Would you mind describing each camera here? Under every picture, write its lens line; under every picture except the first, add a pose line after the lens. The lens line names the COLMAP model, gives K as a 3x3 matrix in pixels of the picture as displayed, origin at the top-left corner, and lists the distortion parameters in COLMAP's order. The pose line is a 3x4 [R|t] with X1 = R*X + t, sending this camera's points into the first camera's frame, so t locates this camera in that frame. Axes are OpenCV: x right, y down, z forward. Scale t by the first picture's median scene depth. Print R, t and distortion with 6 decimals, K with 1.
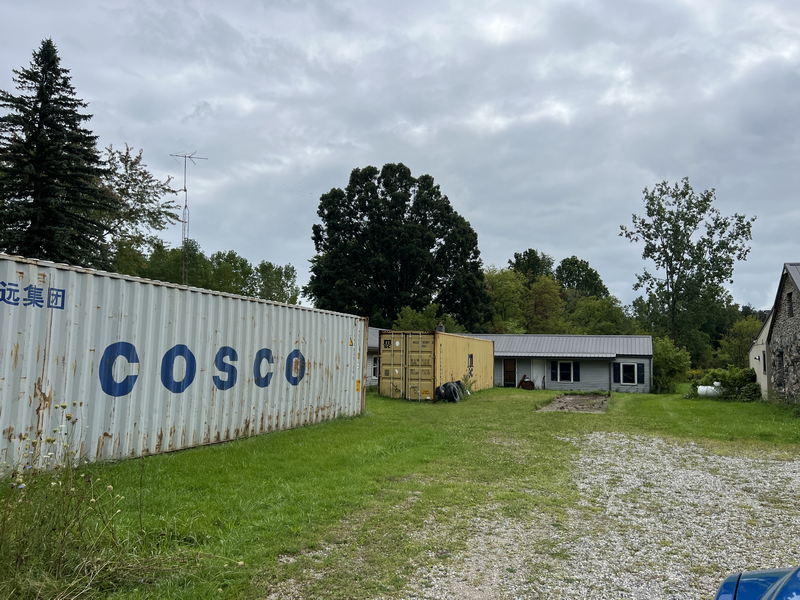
lens RADIAL K [[595.3, 0, 402.8], [0, 595.3, 305.3], [0, 0, 1]] dist [0.058788, -0.107428]
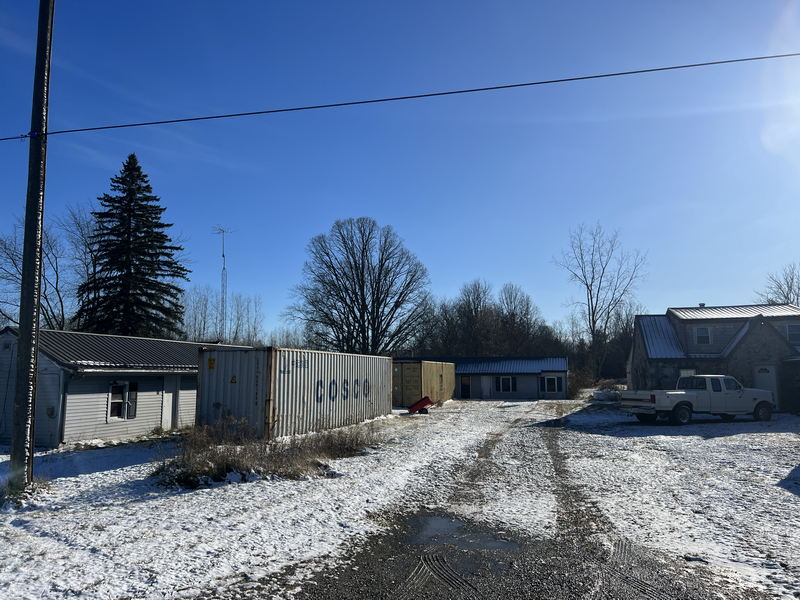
lens RADIAL K [[595.3, 0, 402.8], [0, 595.3, 305.3], [0, 0, 1]] dist [0.058788, -0.107428]
pose [[0.995253, -0.016293, 0.095945, -0.054759], [0.018595, 0.999559, -0.023145, -0.025629], [-0.095526, 0.024819, 0.995118, -0.204417]]
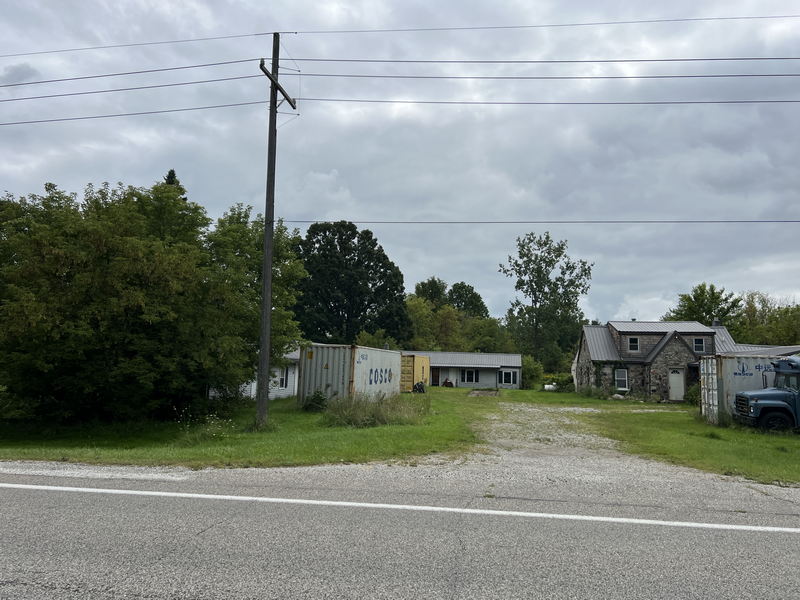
lens RADIAL K [[595.3, 0, 402.8], [0, 595.3, 305.3], [0, 0, 1]] dist [0.058788, -0.107428]
pose [[0.979807, 0.026539, 0.198178, -0.143464], [-0.025589, 0.999646, -0.007353, -0.039867], [-0.198303, 0.002133, 0.980139, -0.335377]]
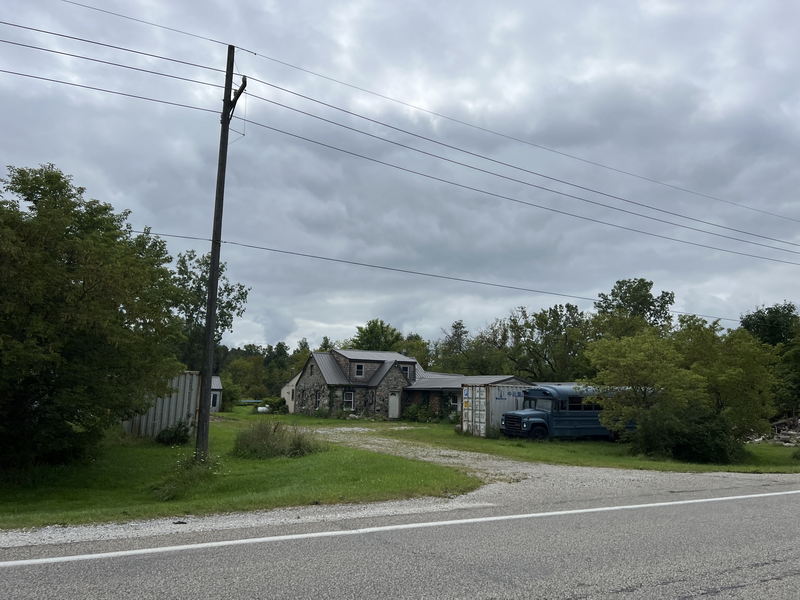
lens RADIAL K [[588.0, 0, 400.0], [0, 588.0, 300.0], [0, 0, 1]] dist [0.167176, -0.202270]
pose [[0.656084, 0.119672, 0.745140, -0.313225], [-0.085179, 0.992781, -0.084445, -0.038364], [-0.749866, -0.008067, 0.661541, -0.276389]]
